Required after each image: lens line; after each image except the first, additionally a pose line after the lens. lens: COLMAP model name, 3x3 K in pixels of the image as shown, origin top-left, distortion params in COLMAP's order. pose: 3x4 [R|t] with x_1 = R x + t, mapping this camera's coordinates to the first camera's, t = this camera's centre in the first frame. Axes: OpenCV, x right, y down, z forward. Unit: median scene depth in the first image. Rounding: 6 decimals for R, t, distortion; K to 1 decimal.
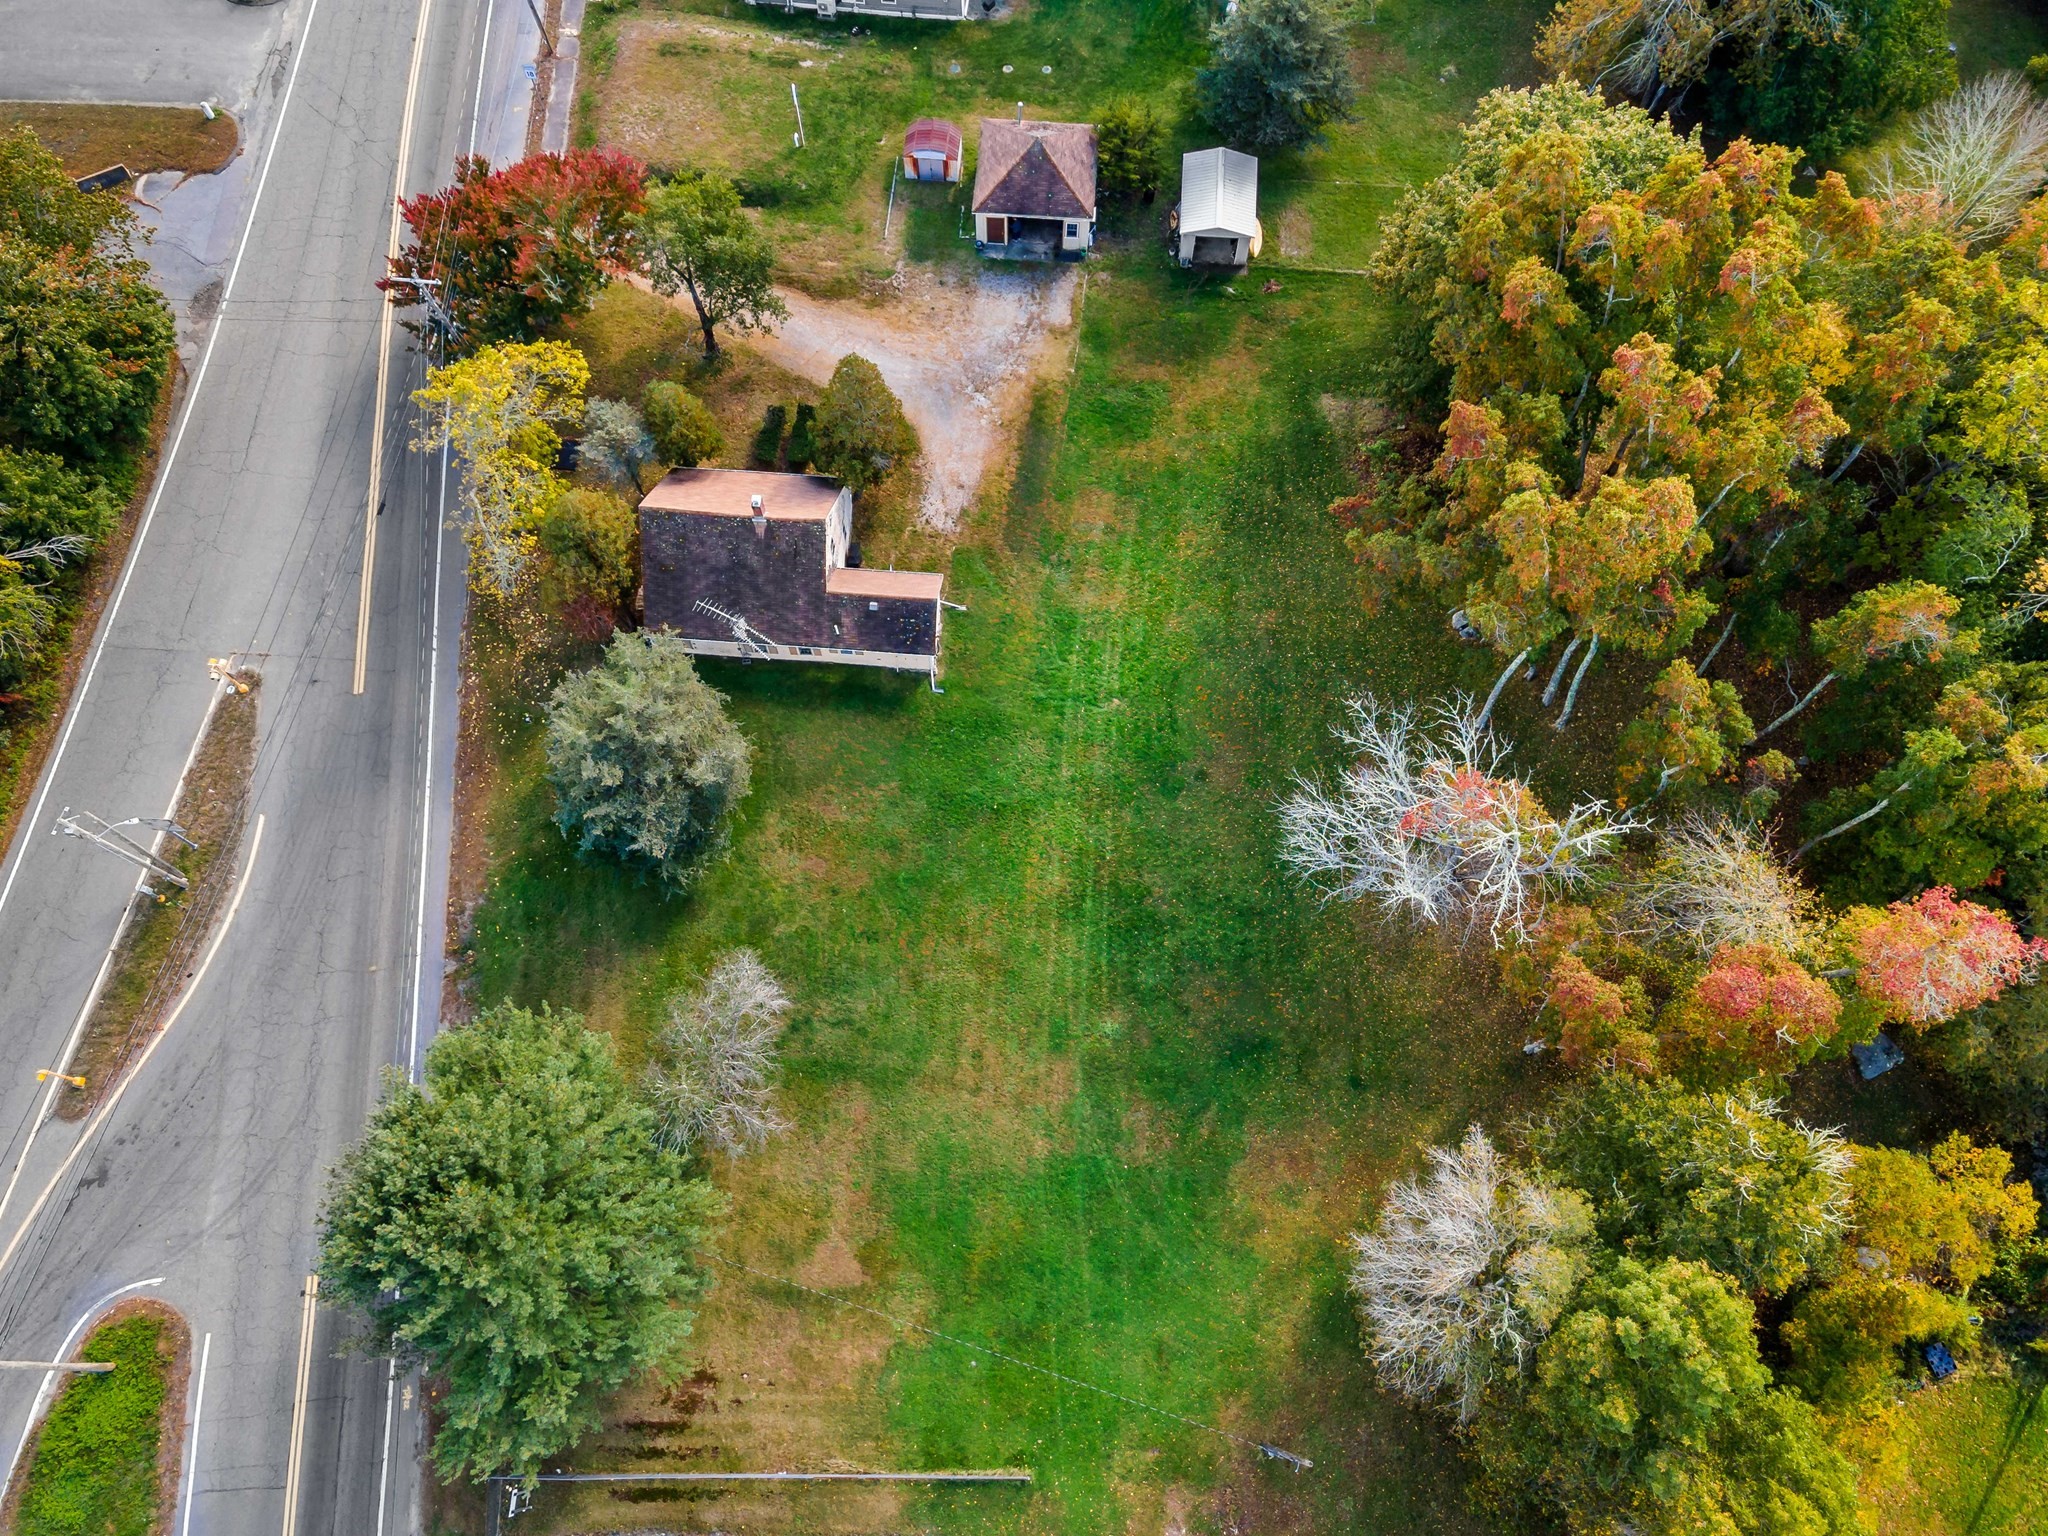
lens RADIAL K [[1516.6, 0, 1017.0], [0, 1516.6, 762.3], [0, 0, 1]] dist [0.030307, 0.007352]
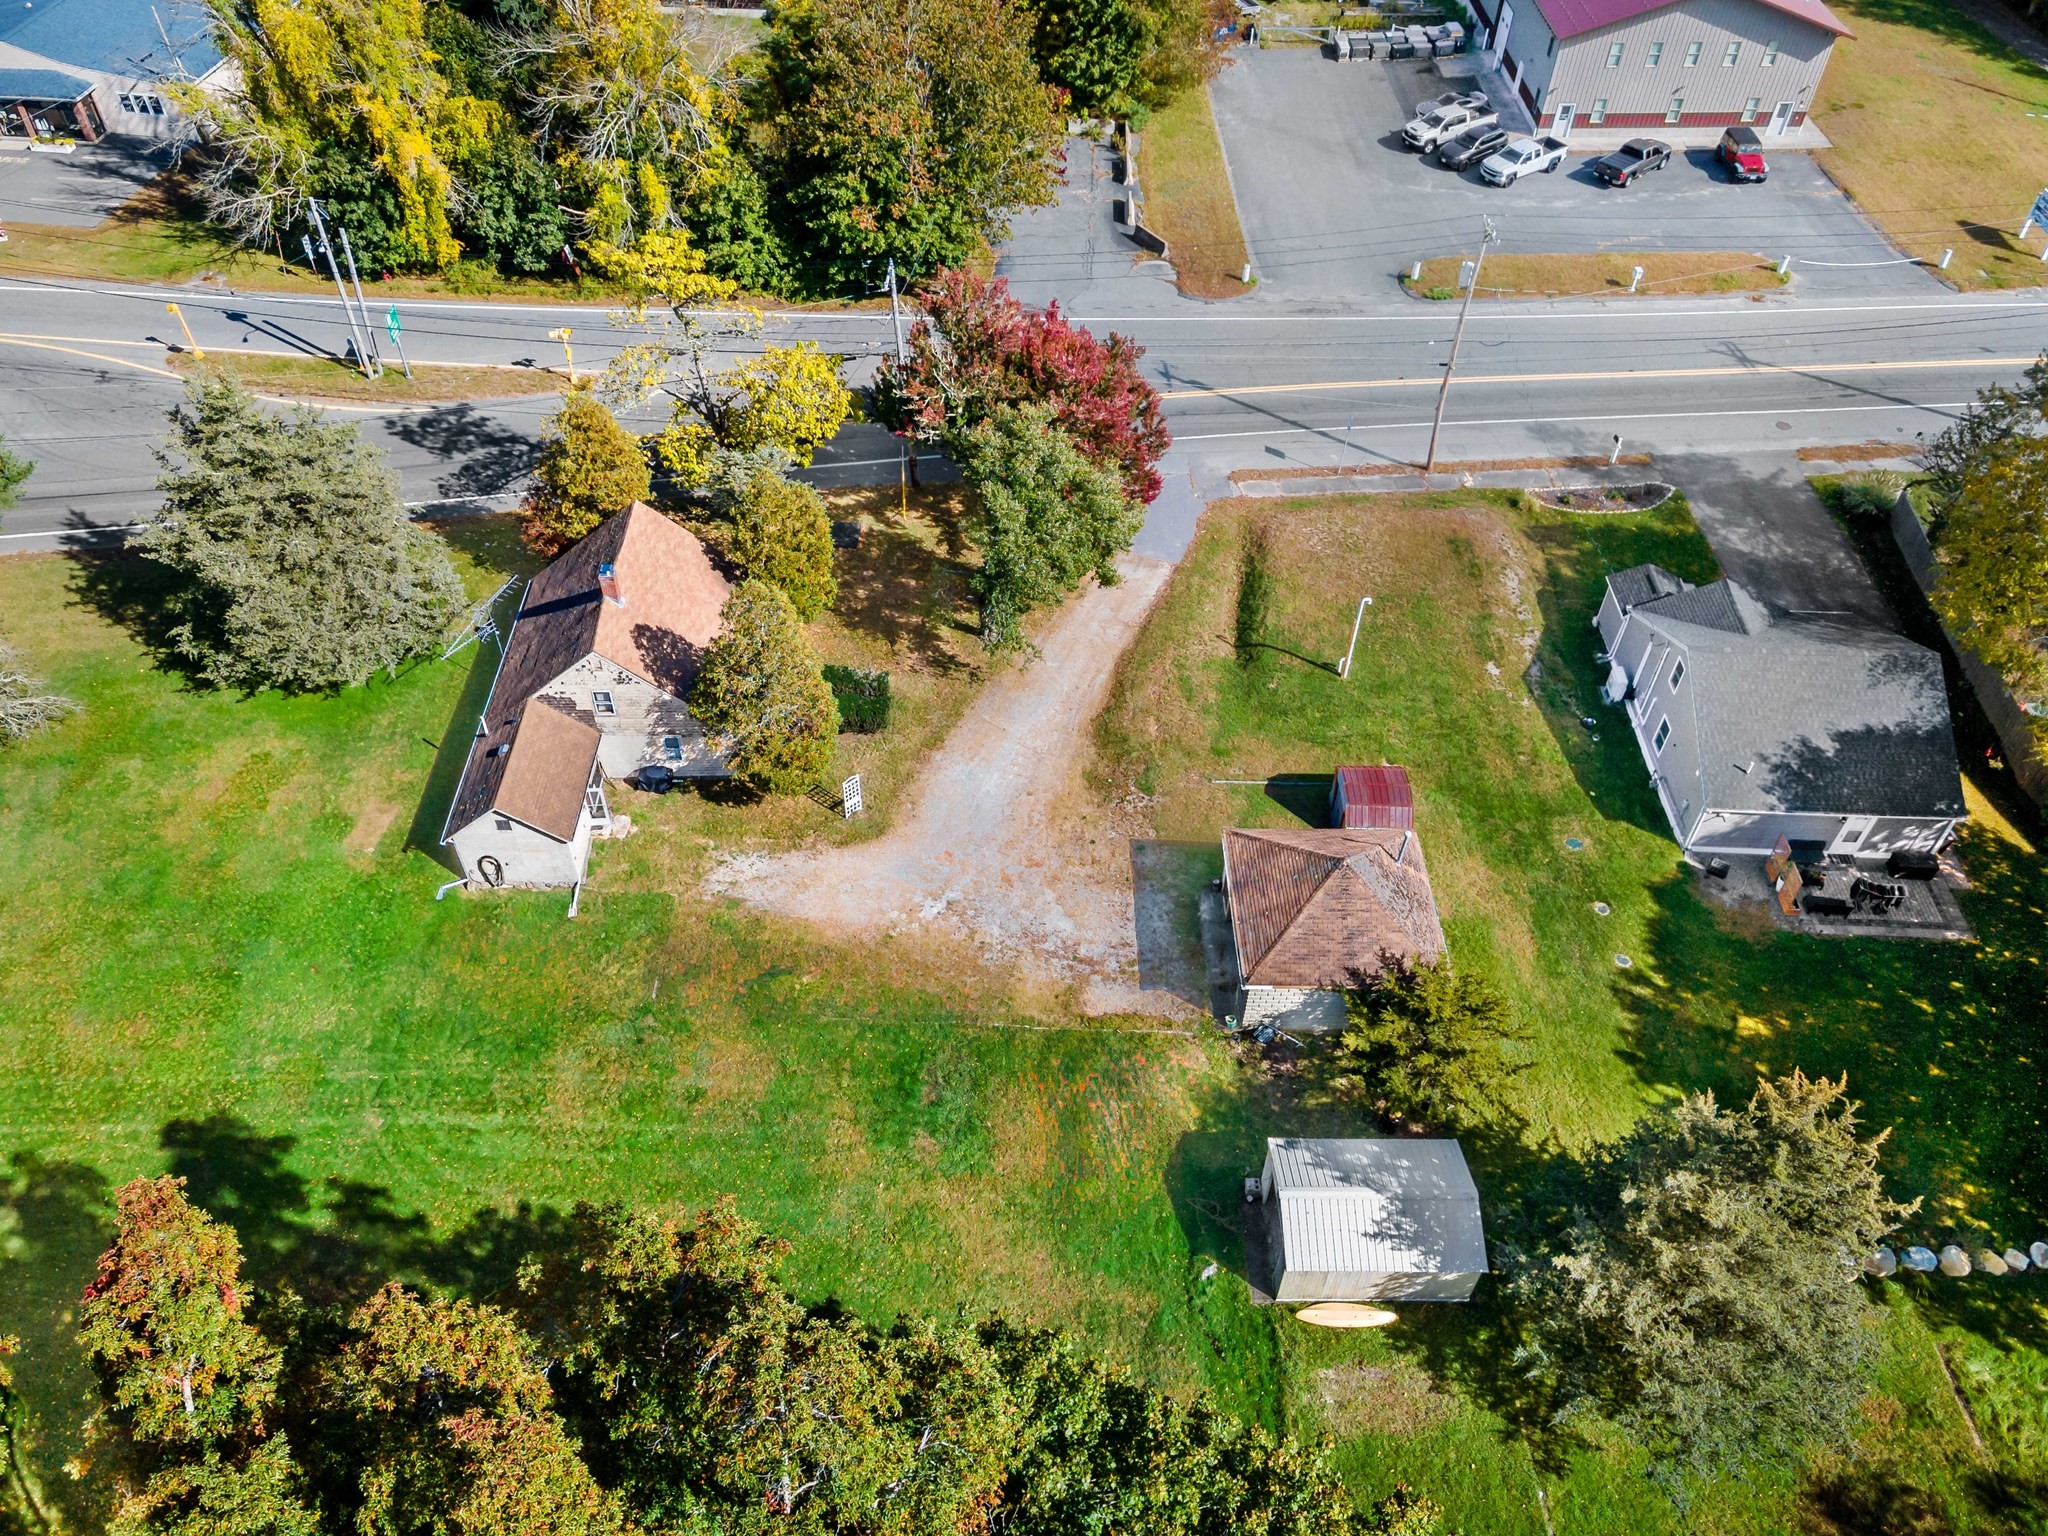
lens RADIAL K [[1516.6, 0, 1017.0], [0, 1516.6, 762.3], [0, 0, 1]] dist [0.030307, 0.007352]
pose [[0.075759, 0.707880, -0.702258, 0.382677], [-0.925517, 0.311998, 0.214652, -0.420134], [0.371051, 0.633690, 0.678792, 0.514276]]
